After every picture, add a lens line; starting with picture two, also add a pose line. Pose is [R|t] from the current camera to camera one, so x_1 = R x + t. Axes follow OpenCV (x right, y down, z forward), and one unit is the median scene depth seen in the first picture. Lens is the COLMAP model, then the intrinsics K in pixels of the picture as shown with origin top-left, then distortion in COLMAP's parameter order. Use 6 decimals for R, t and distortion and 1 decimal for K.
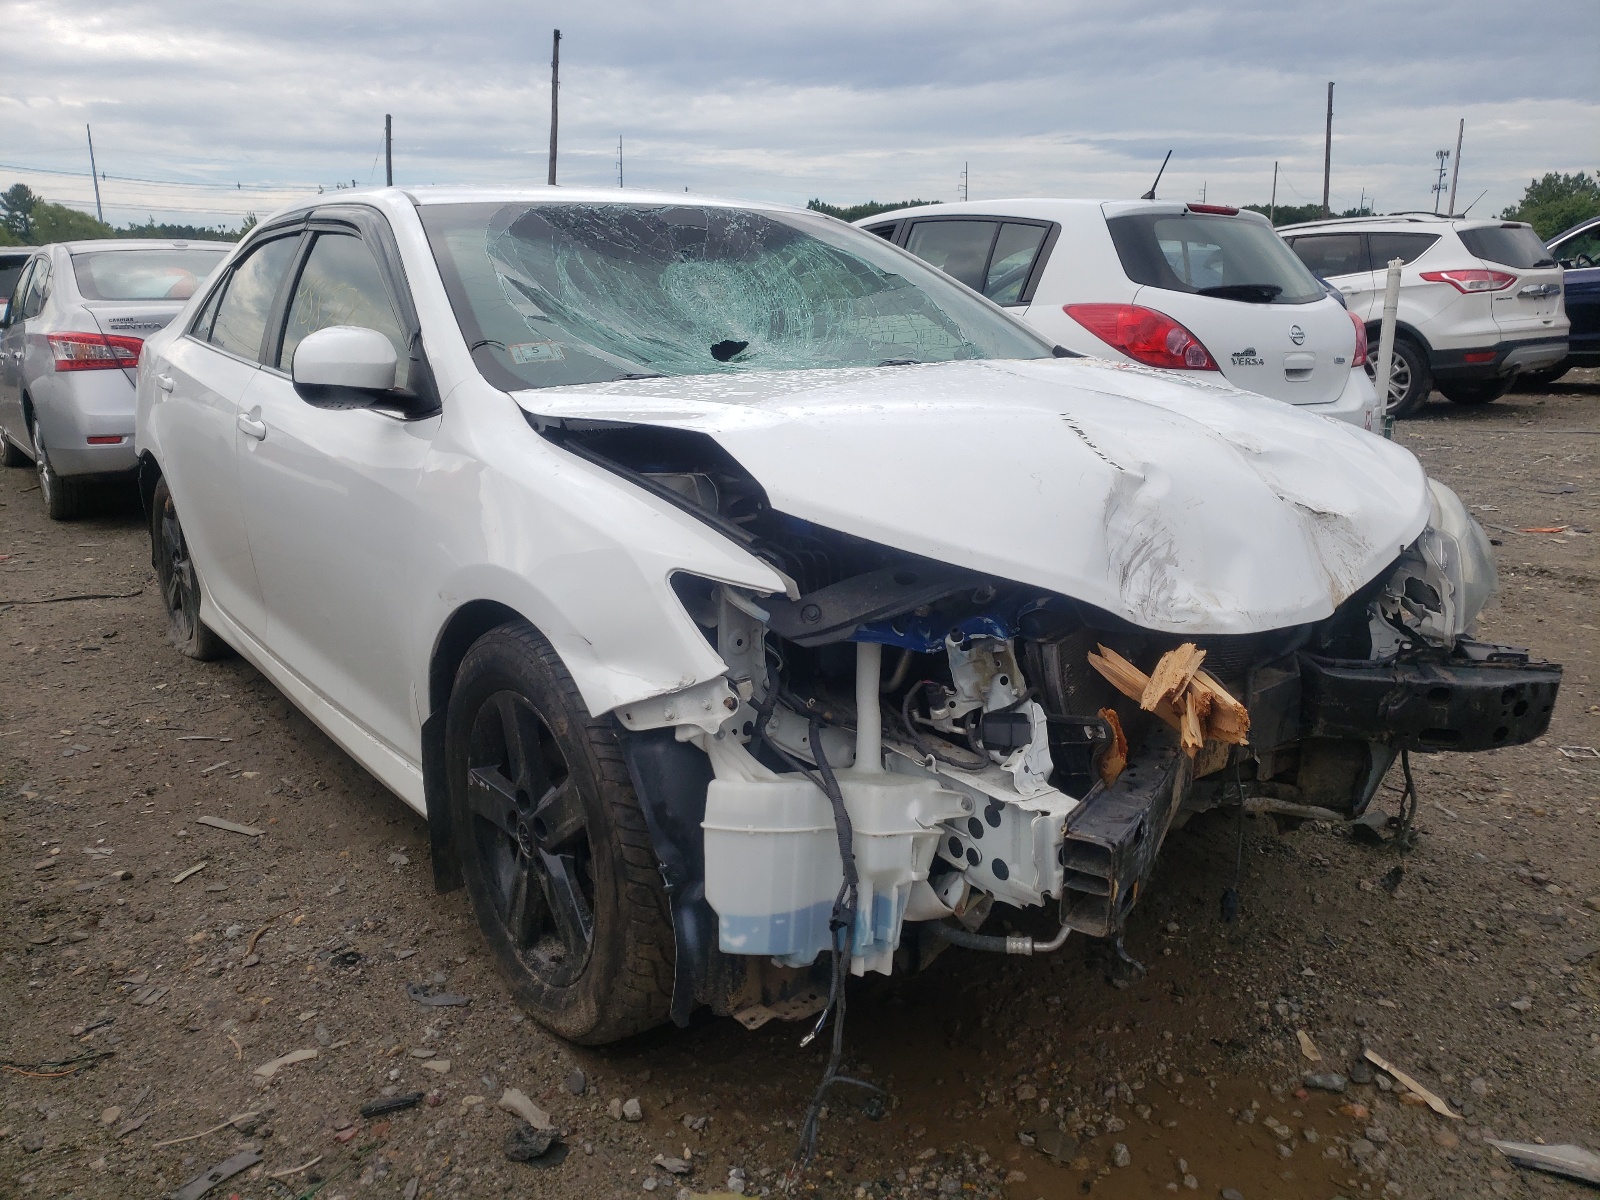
lens RADIAL K [[1280.4, 0, 800.0], [0, 1280.4, 600.0], [0, 0, 1]] dist [0.006256, 0.001539]
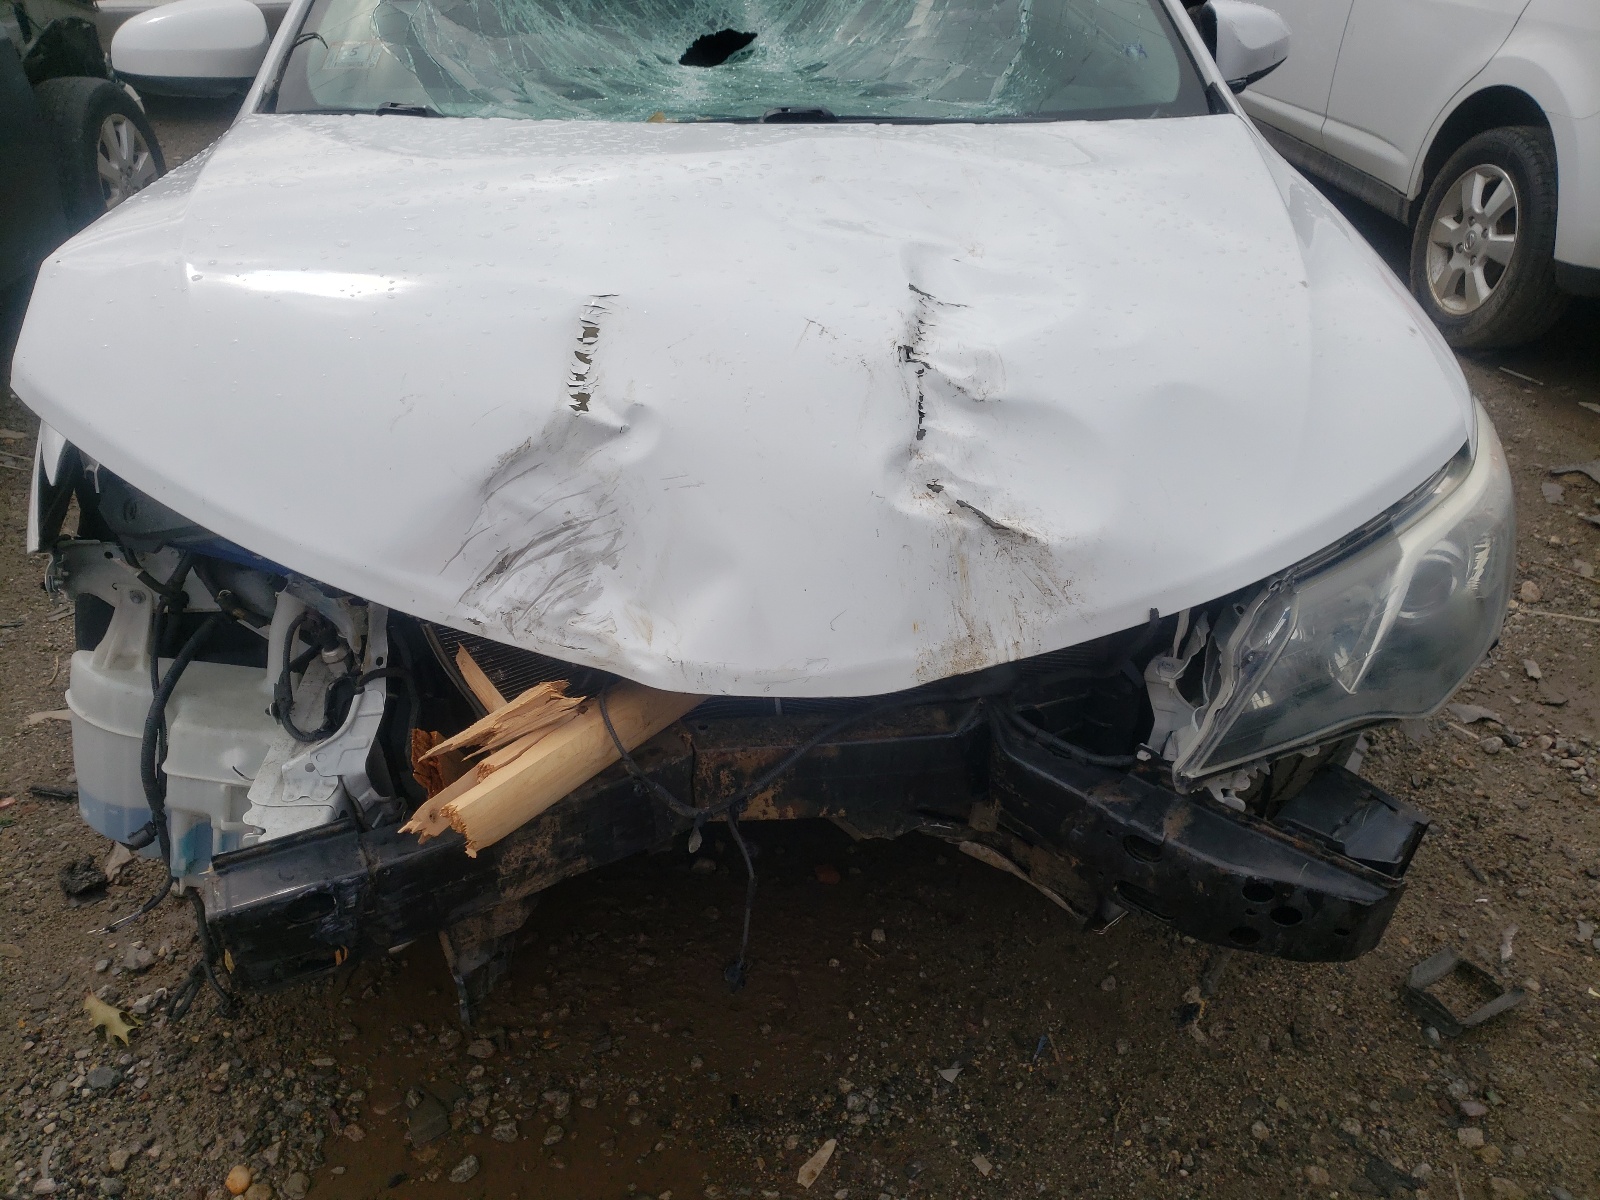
lens RADIAL K [[1280.4, 0, 800.0], [0, 1280.4, 600.0], [0, 0, 1]] dist [0.006256, 0.001539]
pose [[0.822940, 0.321793, -0.468208, 0.668447], [-0.145240, 0.915901, 0.374207, -0.269475], [0.549250, -0.239947, 0.800469, 0.468418]]
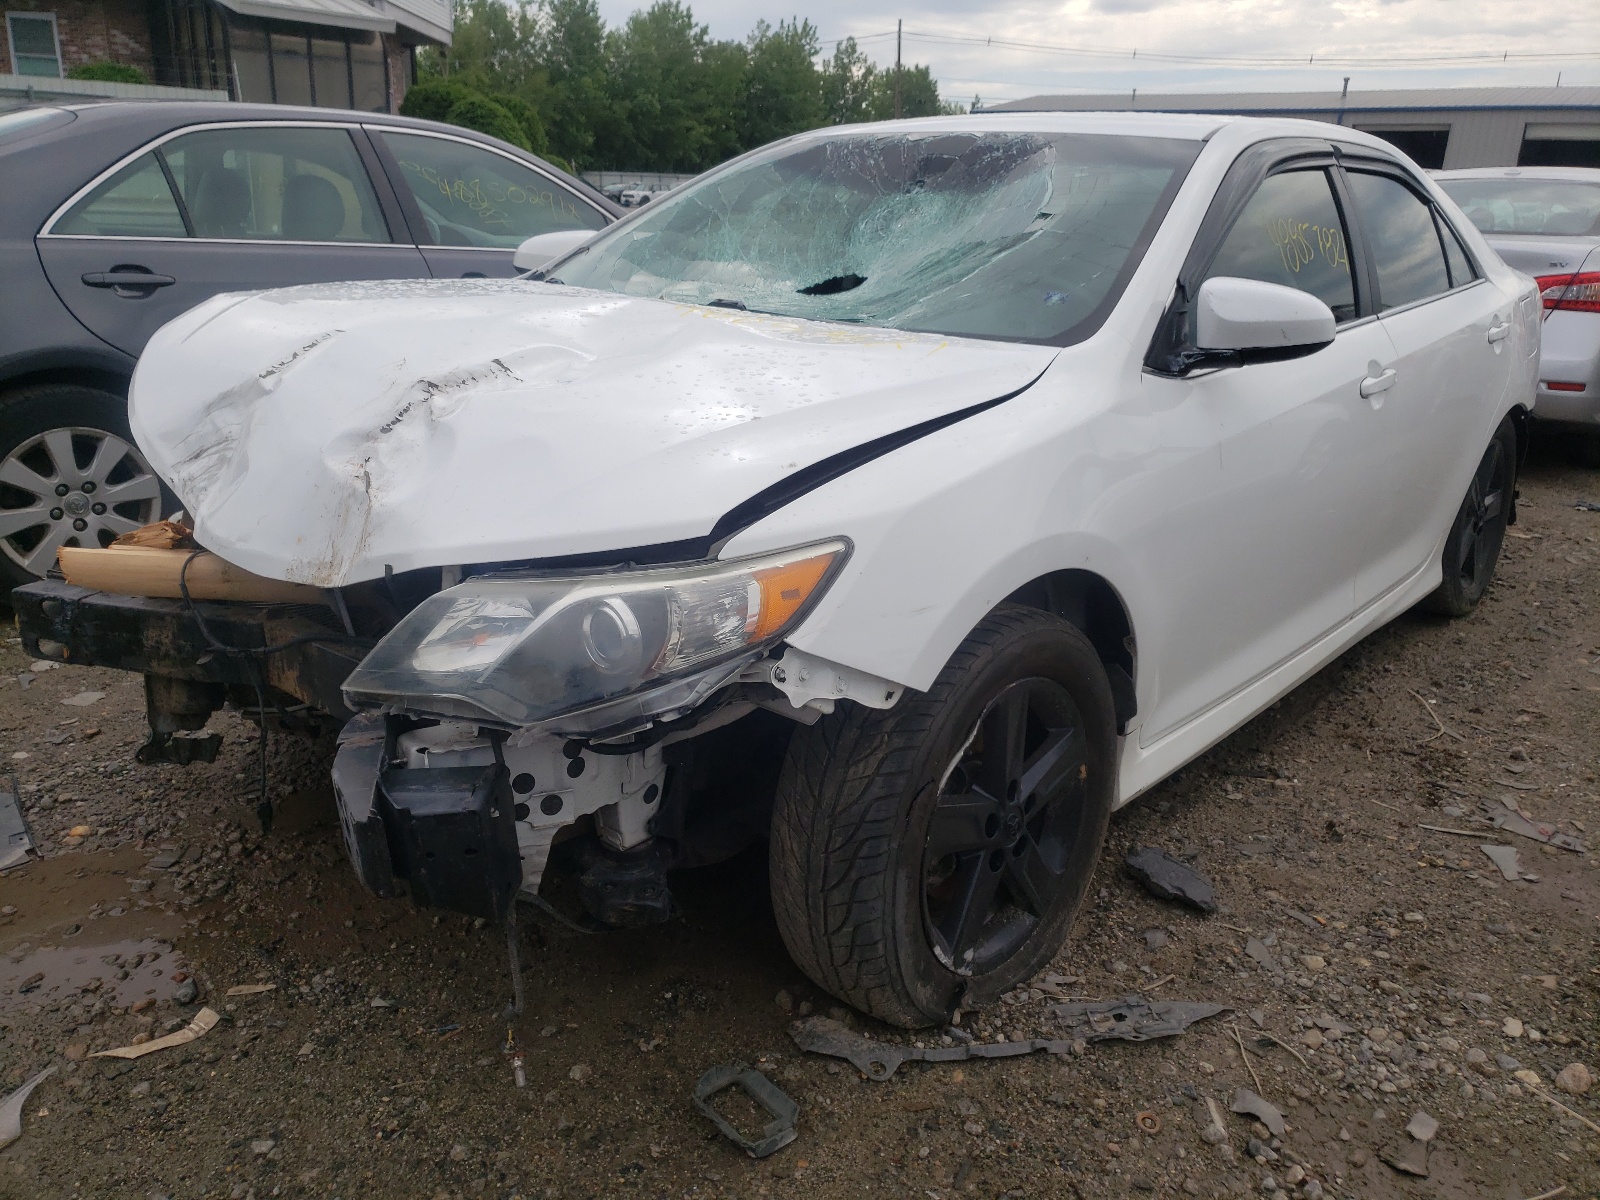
lens RADIAL K [[1280.4, 0, 800.0], [0, 1280.4, 600.0], [0, 0, 1]] dist [0.006256, 0.001539]
pose [[0.161362, 0.302331, -0.939446, 1.374208], [-0.250205, 0.933352, 0.257394, -0.312029], [0.954652, 0.193520, 0.226253, 1.178469]]
